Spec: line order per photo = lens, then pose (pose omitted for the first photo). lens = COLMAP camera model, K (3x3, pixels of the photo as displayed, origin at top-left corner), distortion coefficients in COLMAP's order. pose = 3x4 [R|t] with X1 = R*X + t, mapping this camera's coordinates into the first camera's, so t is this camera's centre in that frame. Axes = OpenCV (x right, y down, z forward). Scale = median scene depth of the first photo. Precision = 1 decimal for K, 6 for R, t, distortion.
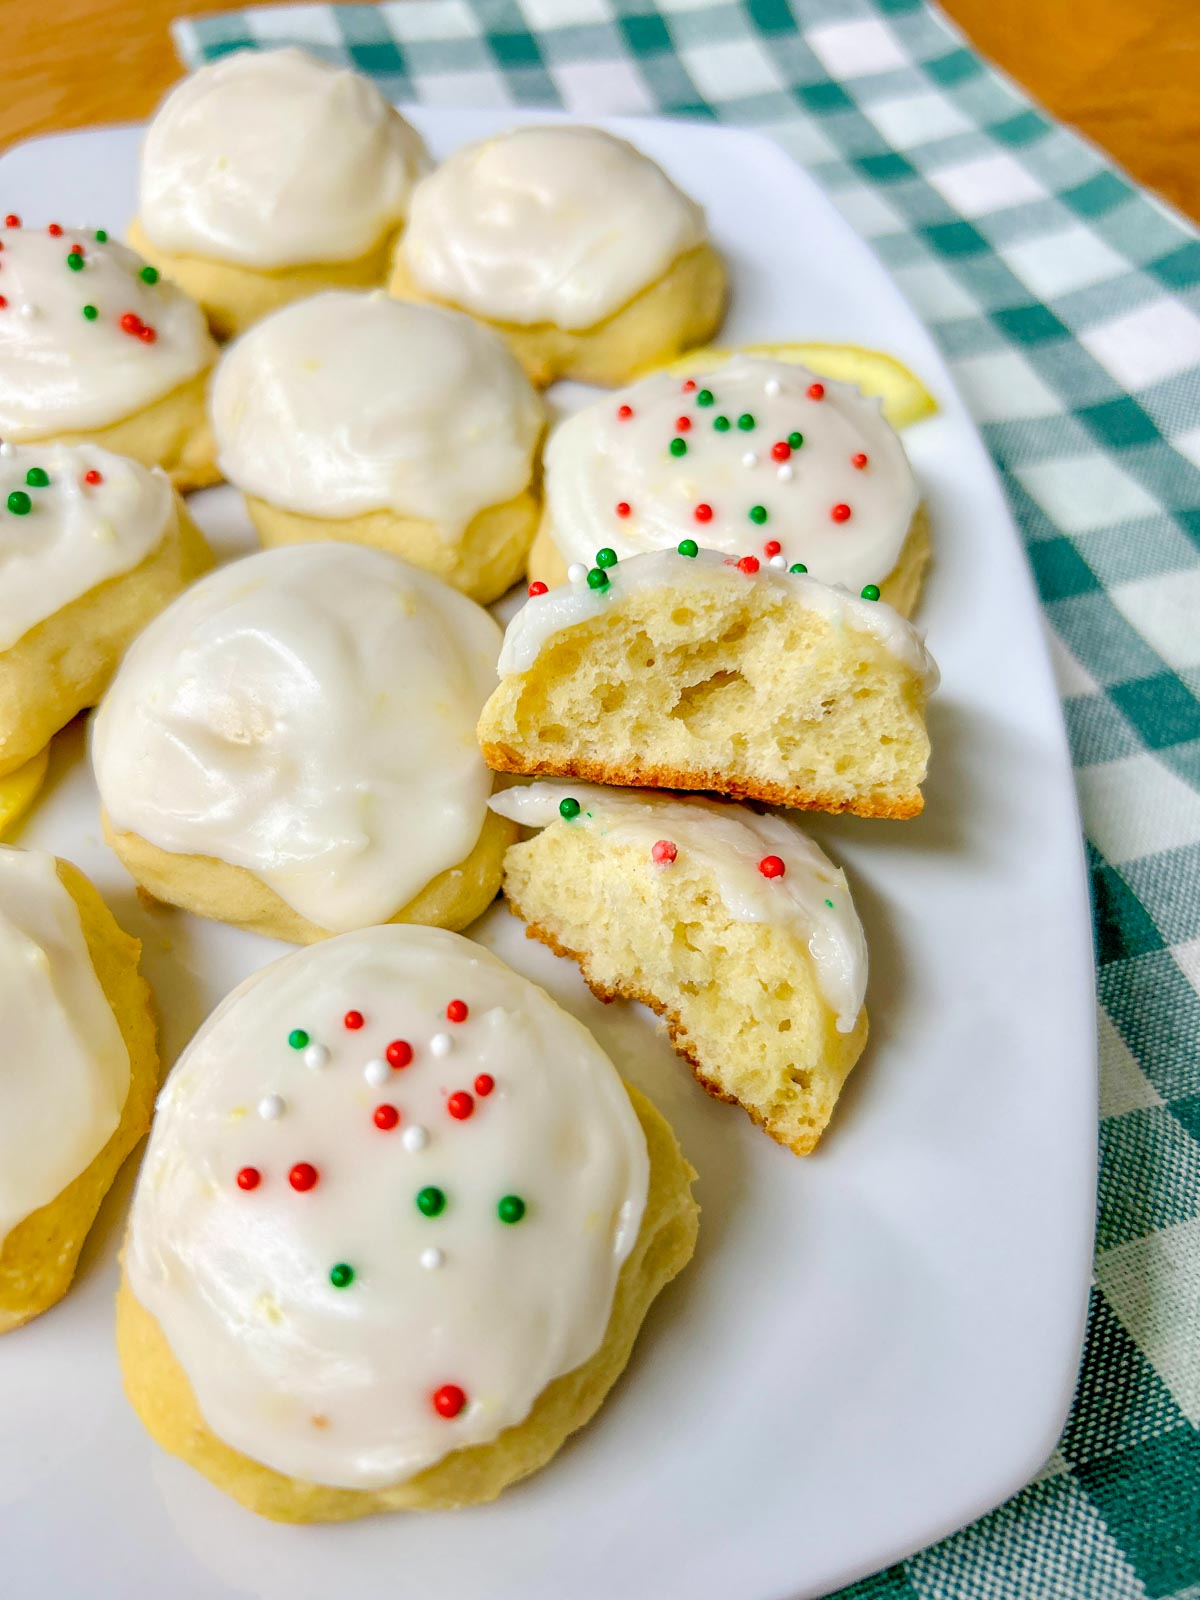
lens RADIAL K [[1257.0, 0, 587.7], [0, 1257.0, 807.9], [0, 0, 1]] dist [0.013144, -0.035880]
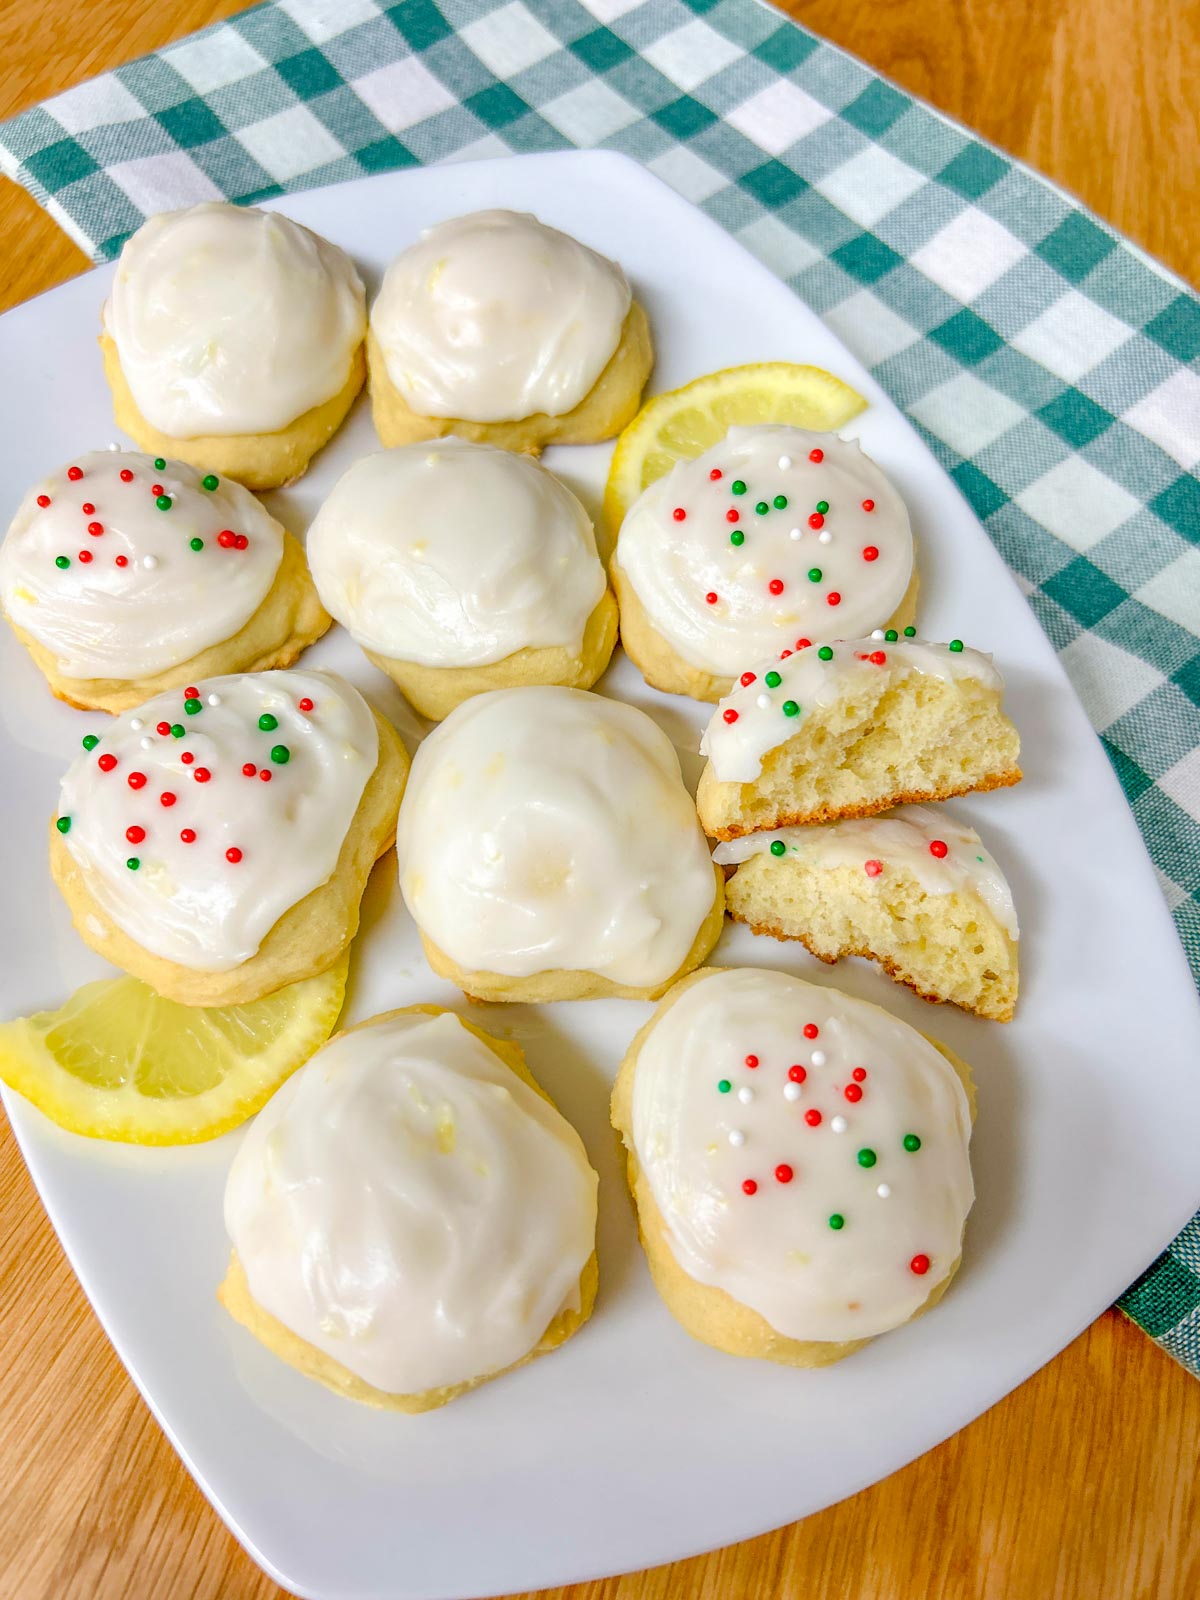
lens RADIAL K [[1257.0, 0, 584.1], [0, 1257.0, 809.4], [0, 0, 1]] dist [0.013144, -0.035880]
pose [[0.935090, -0.327604, 0.135214, -0.388498], [0.297026, 0.932541, 0.205290, -0.387172], [-0.193346, -0.151802, 0.969316, -0.293069]]
